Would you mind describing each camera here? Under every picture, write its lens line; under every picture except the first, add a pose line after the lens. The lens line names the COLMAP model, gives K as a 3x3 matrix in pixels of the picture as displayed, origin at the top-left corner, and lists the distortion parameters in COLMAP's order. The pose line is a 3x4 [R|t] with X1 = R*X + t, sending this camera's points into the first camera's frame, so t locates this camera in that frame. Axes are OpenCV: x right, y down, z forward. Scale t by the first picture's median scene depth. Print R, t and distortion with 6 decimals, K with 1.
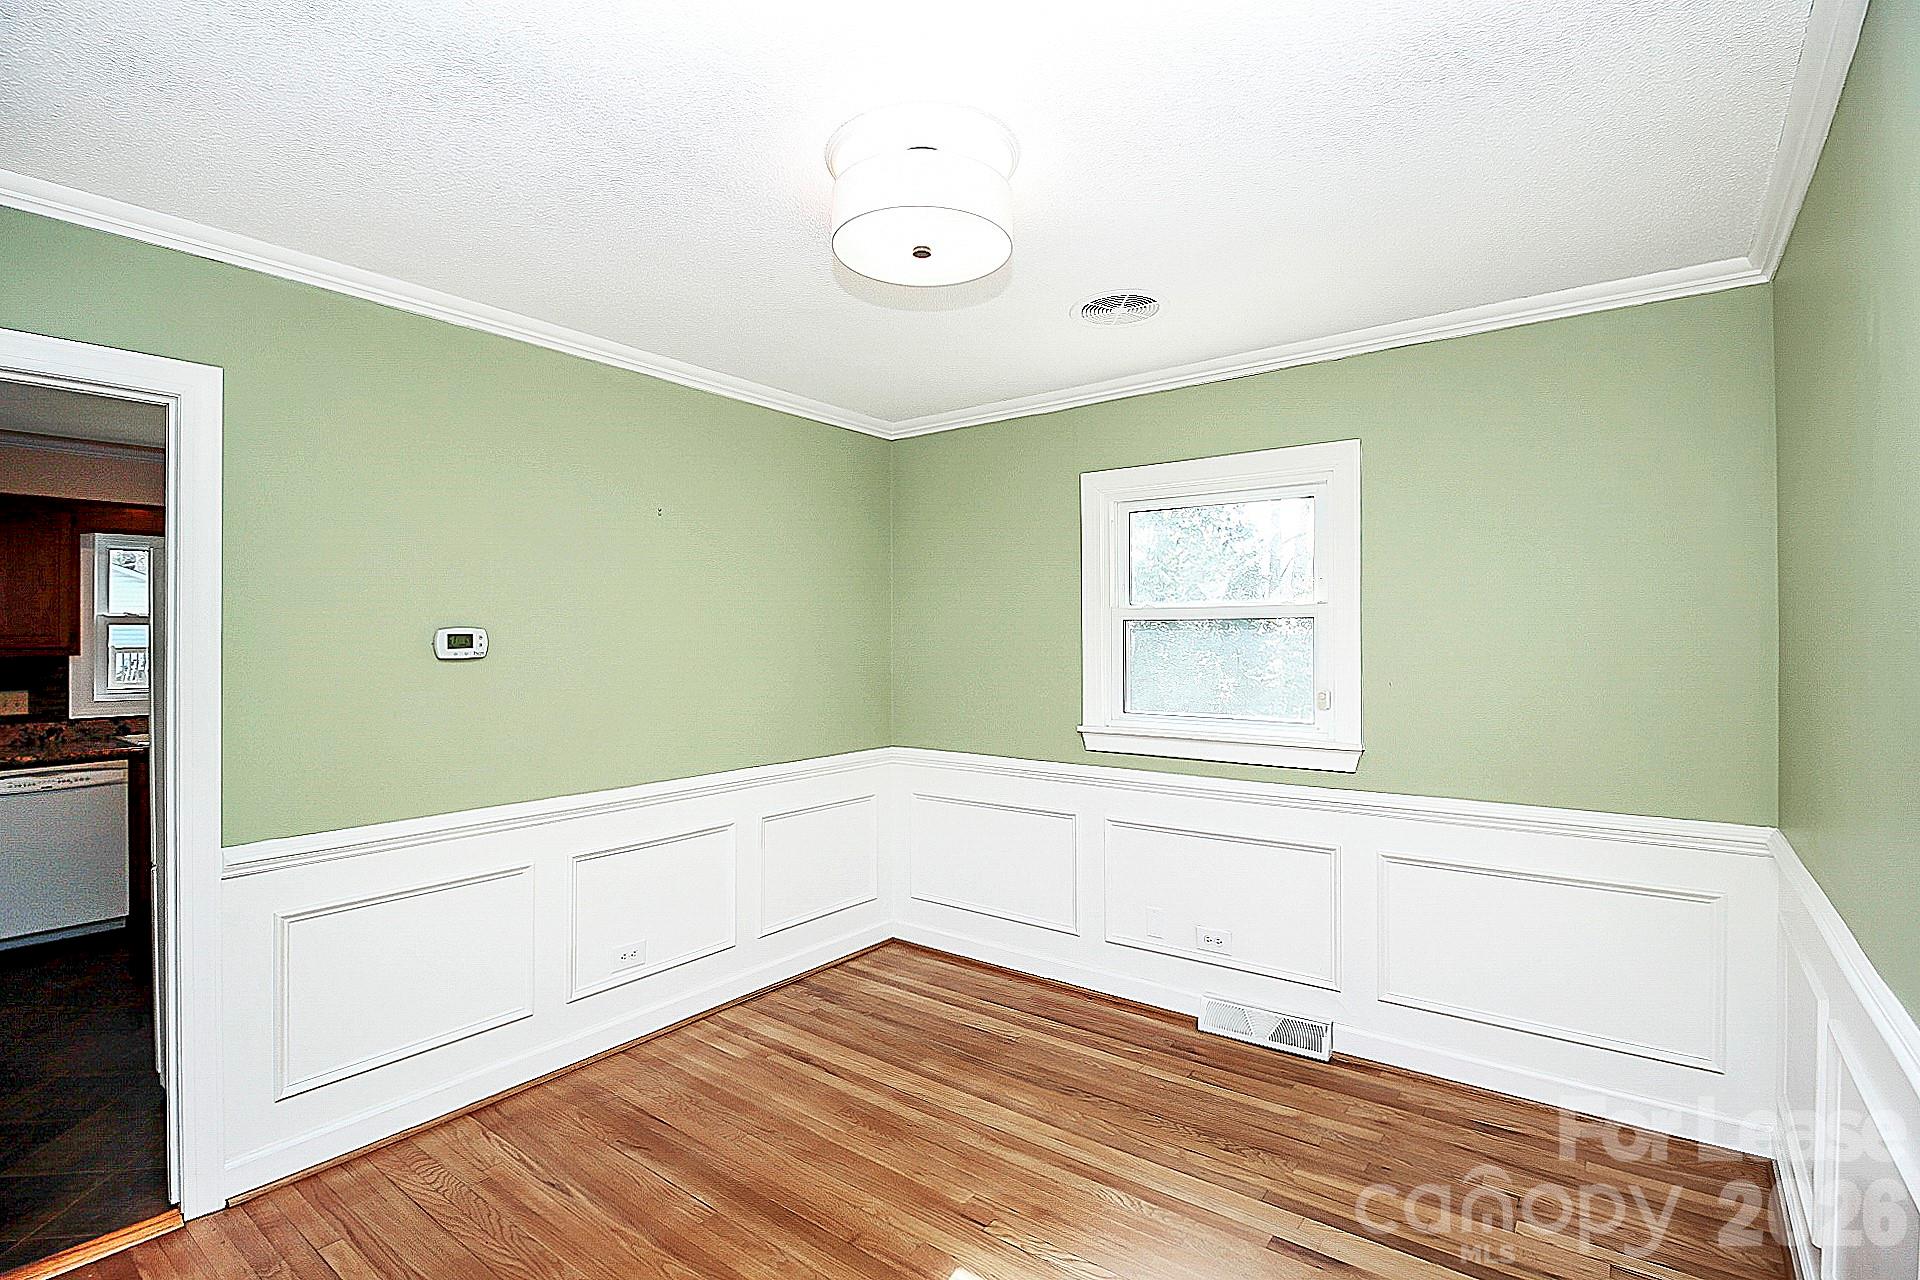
lens RADIAL K [[905.9, 0, 949.2], [0, 905.9, 636.1], [0, 0, 1]] dist [0.000516, -0.000765]
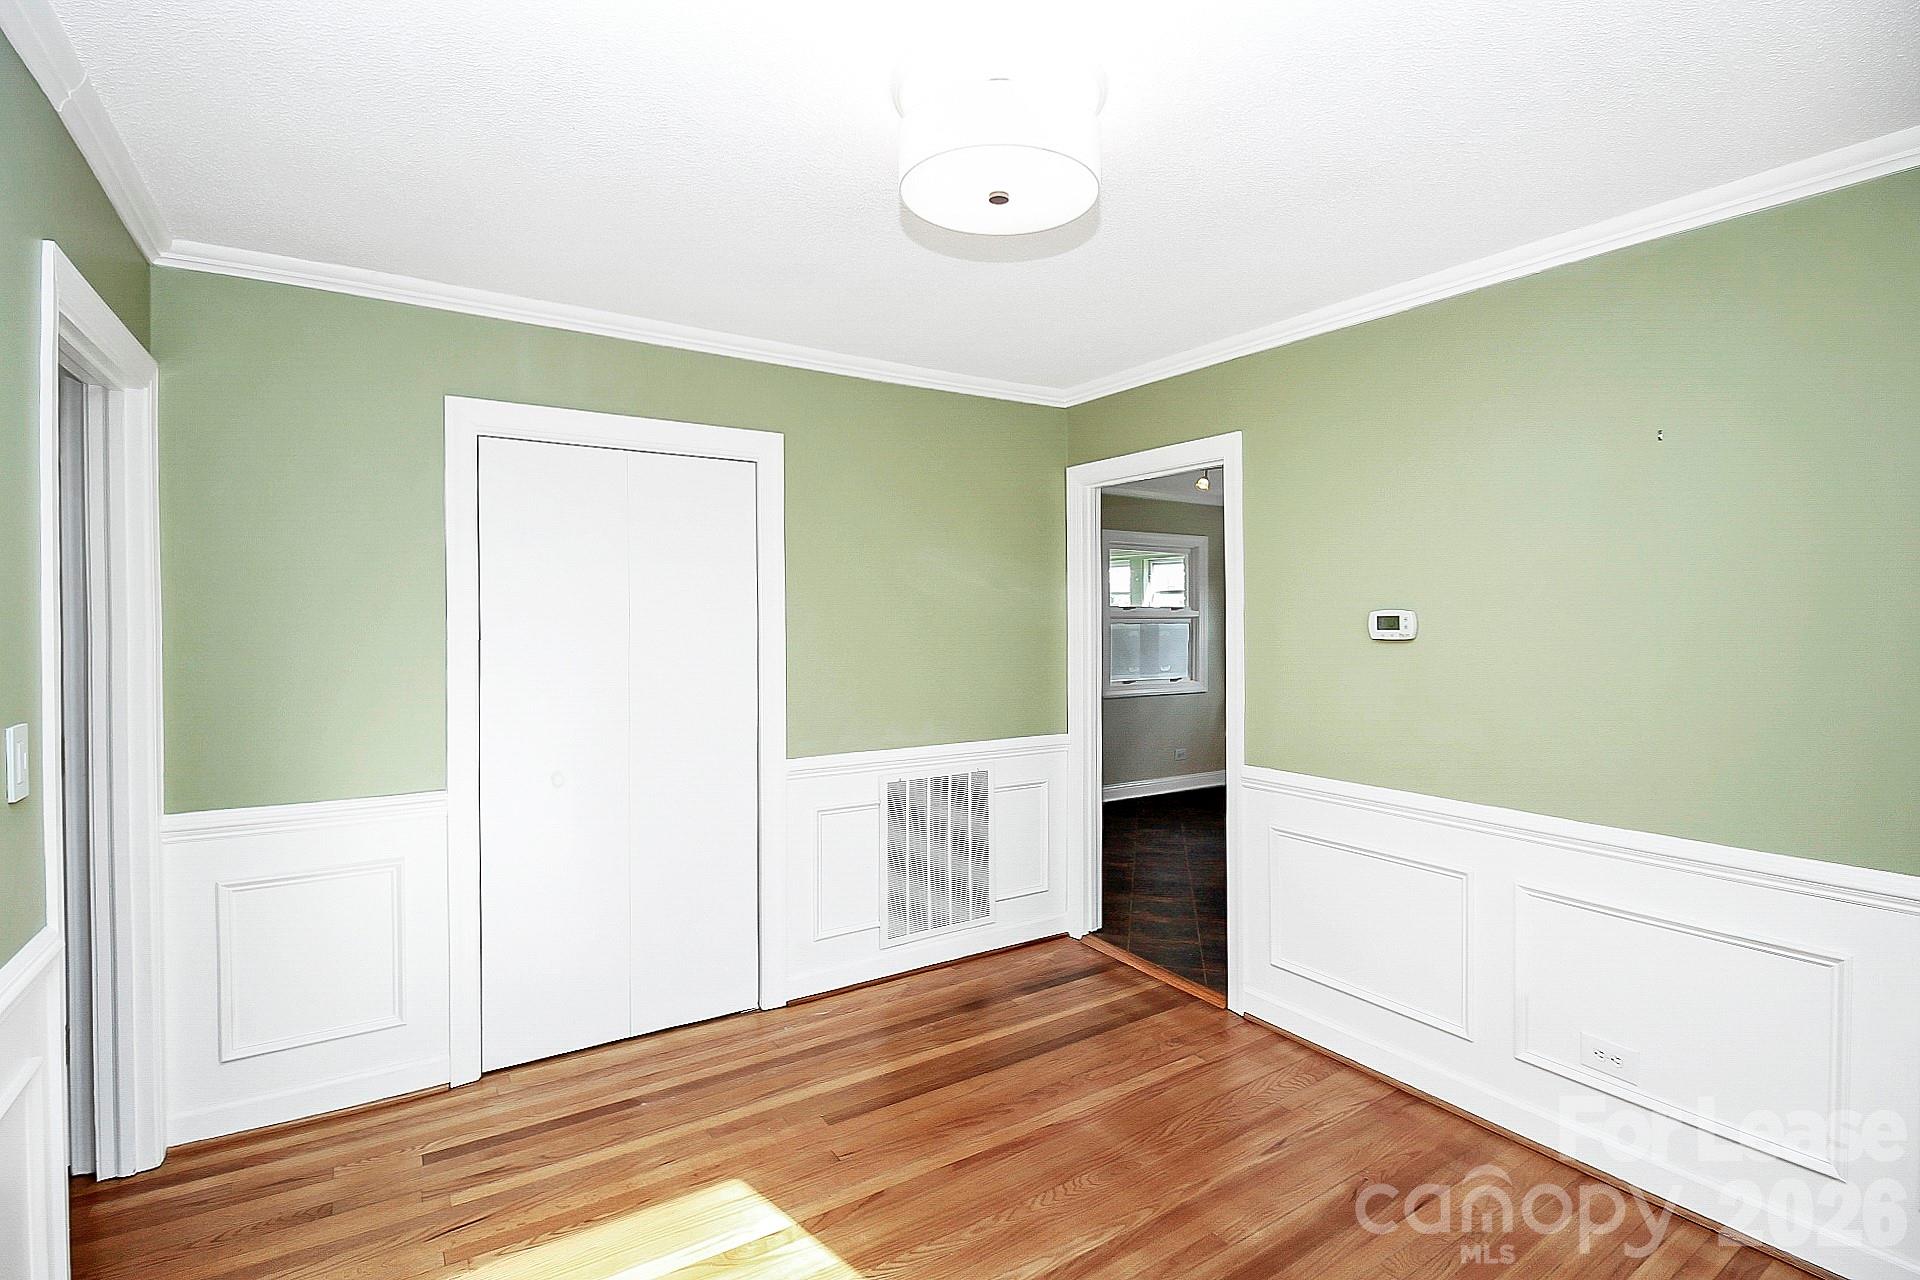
lens RADIAL K [[905.5, 0, 956.7], [0, 905.5, 633.5], [0, 0, 1]] dist [0.003894, -0.015549]
pose [[-0.337468, 0.024965, -0.941006, 0.590339], [0.008218, 0.999688, 0.023575, -0.010667], [0.941301, 0.000223, -0.337568, 0.898611]]
